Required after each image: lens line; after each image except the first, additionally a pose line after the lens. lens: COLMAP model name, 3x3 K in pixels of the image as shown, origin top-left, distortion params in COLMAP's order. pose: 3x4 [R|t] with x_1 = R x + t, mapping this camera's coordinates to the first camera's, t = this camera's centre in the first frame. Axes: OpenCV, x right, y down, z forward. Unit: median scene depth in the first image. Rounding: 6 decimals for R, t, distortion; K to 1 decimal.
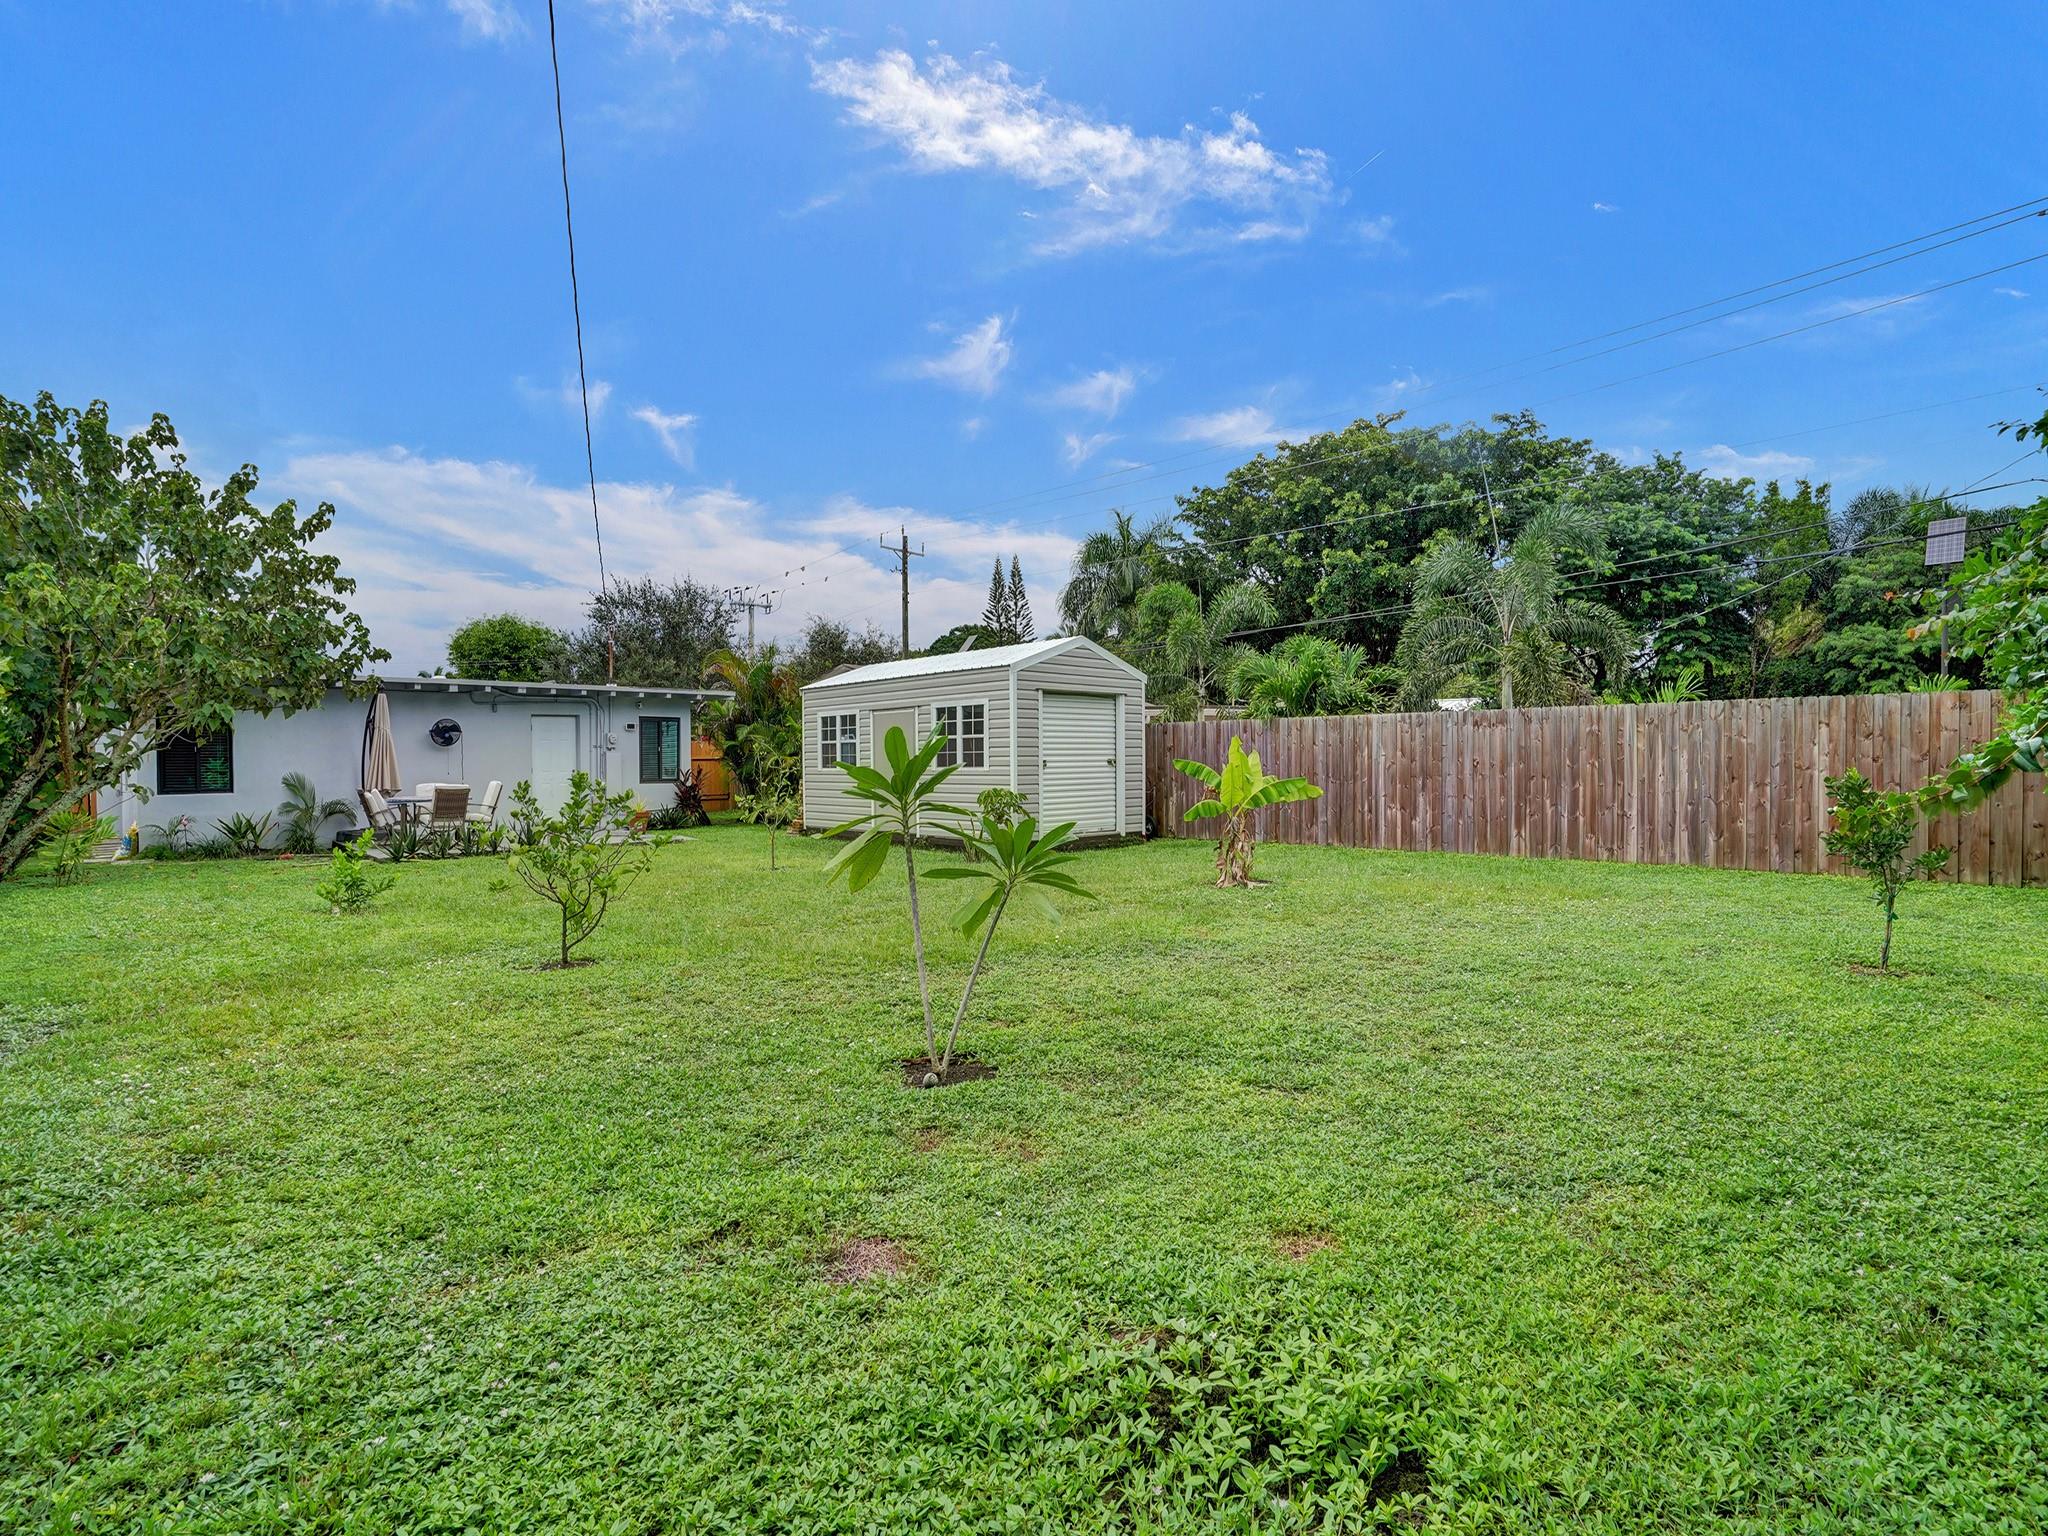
lens RADIAL K [[961.6, 0, 1014.3], [0, 961.6, 768.2], [0, 0, 1]] dist [-0.002368, 0.000498]
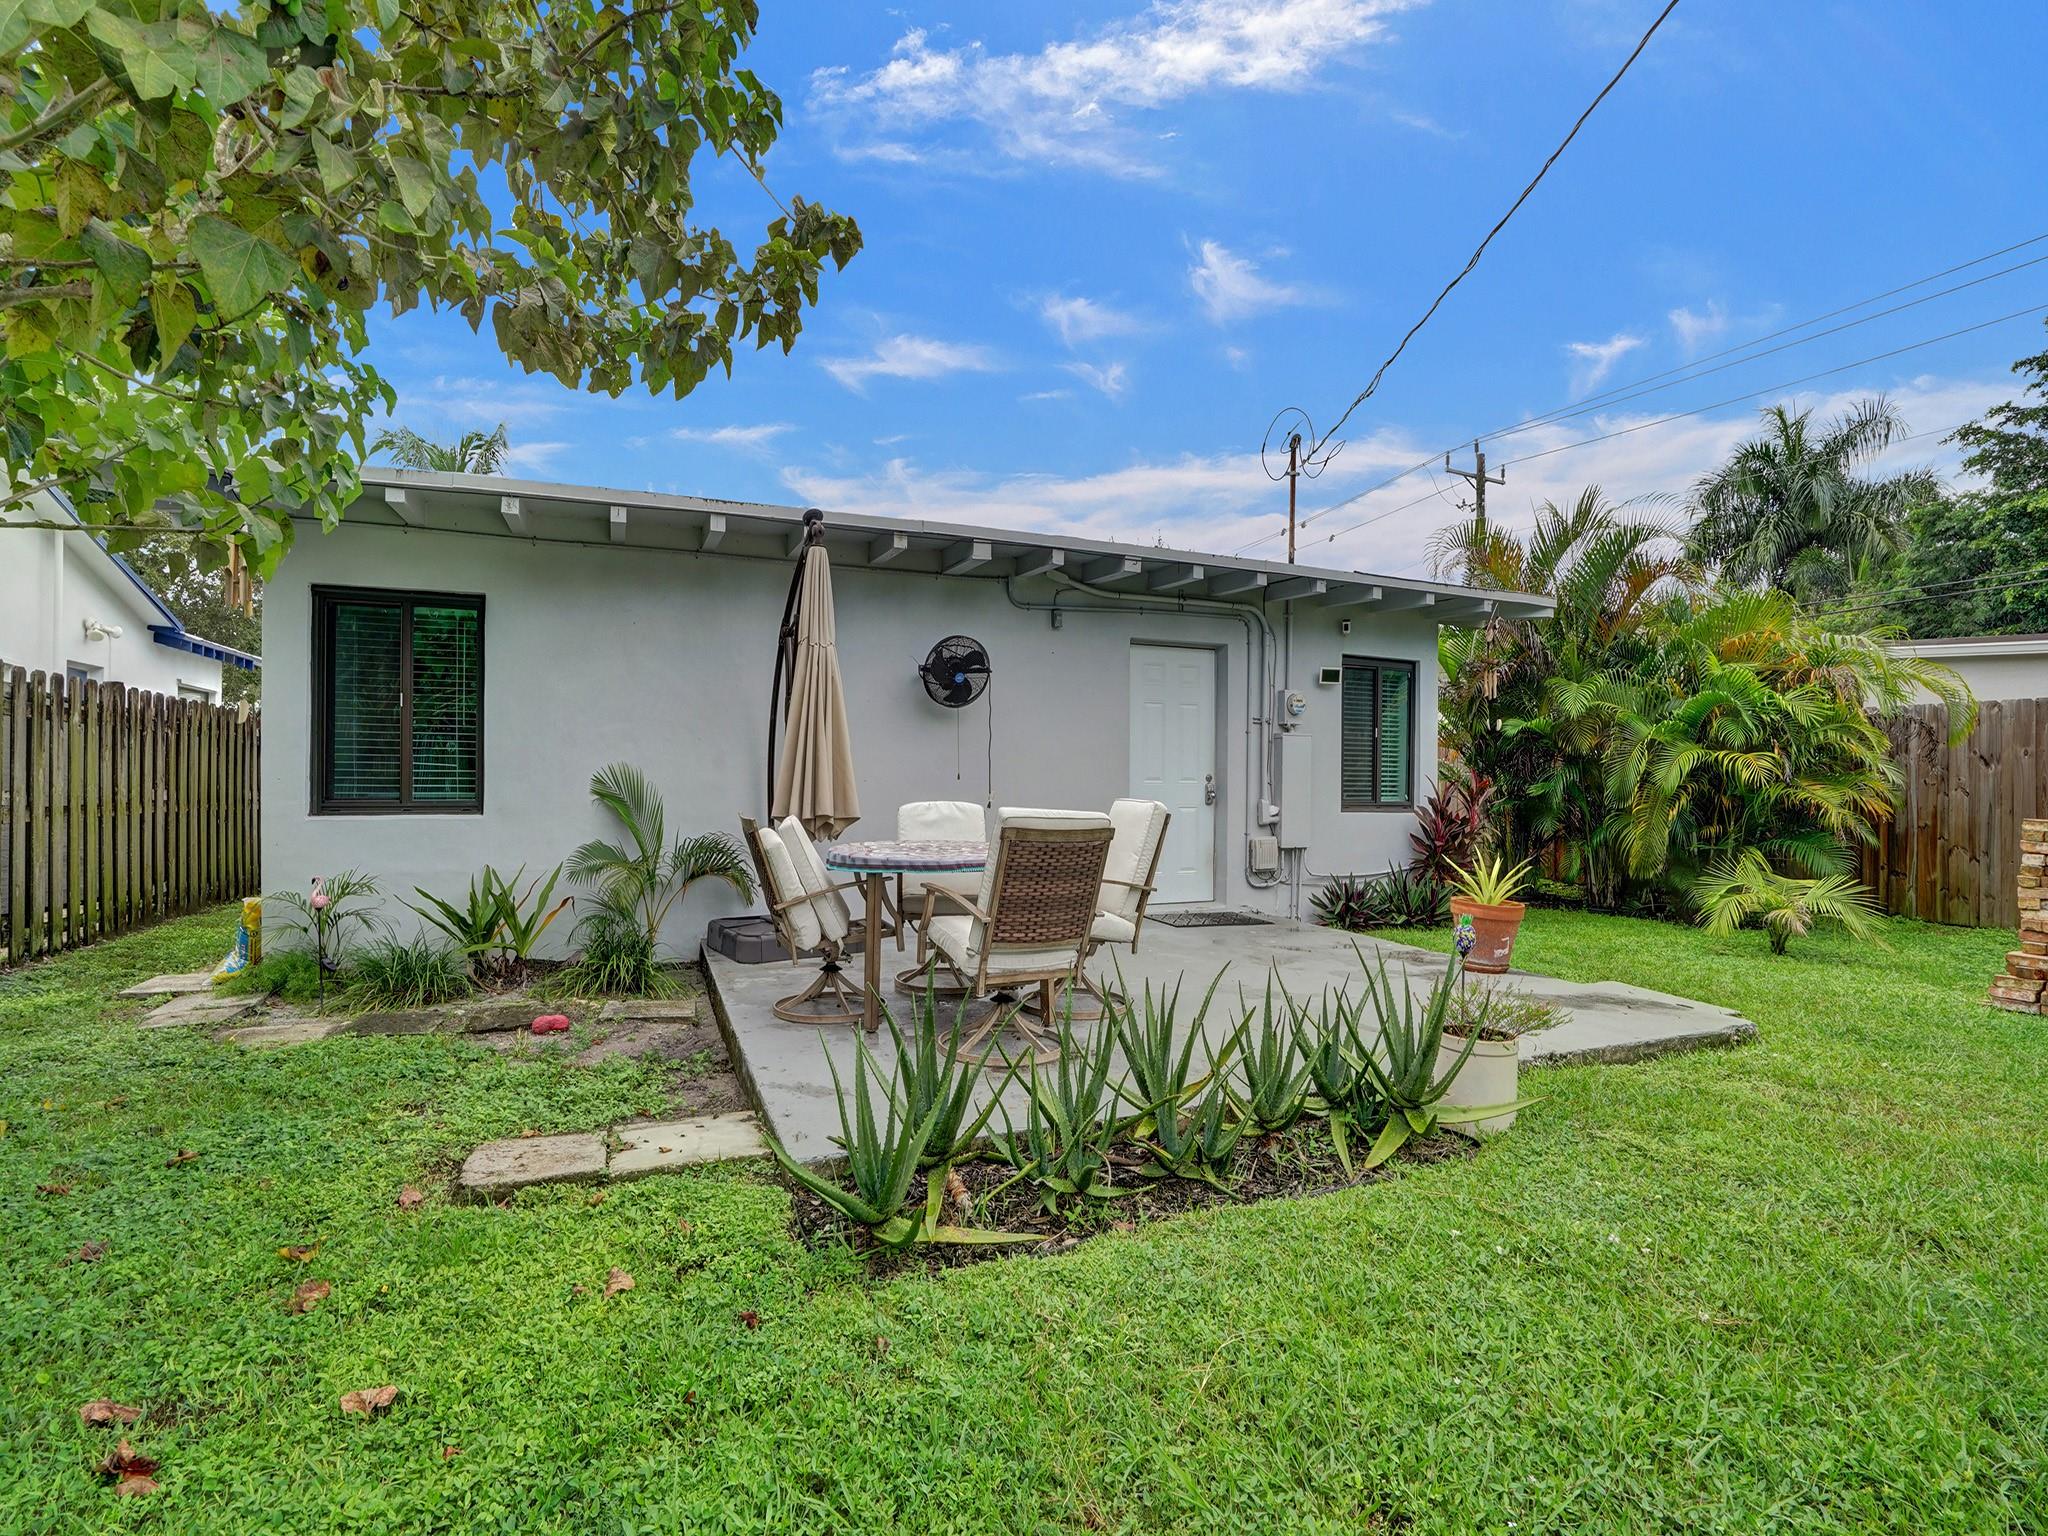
lens RADIAL K [[961.6, 0, 1029.8], [0, 961.6, 781.1], [0, 0, 1]] dist [-0.002368, 0.000498]
pose [[0.935591, 0.011135, -0.352911, -0.463209], [-0.017491, 0.999737, -0.014827, 0.013410], [0.352653, 0.020044, 0.935539, 0.704301]]
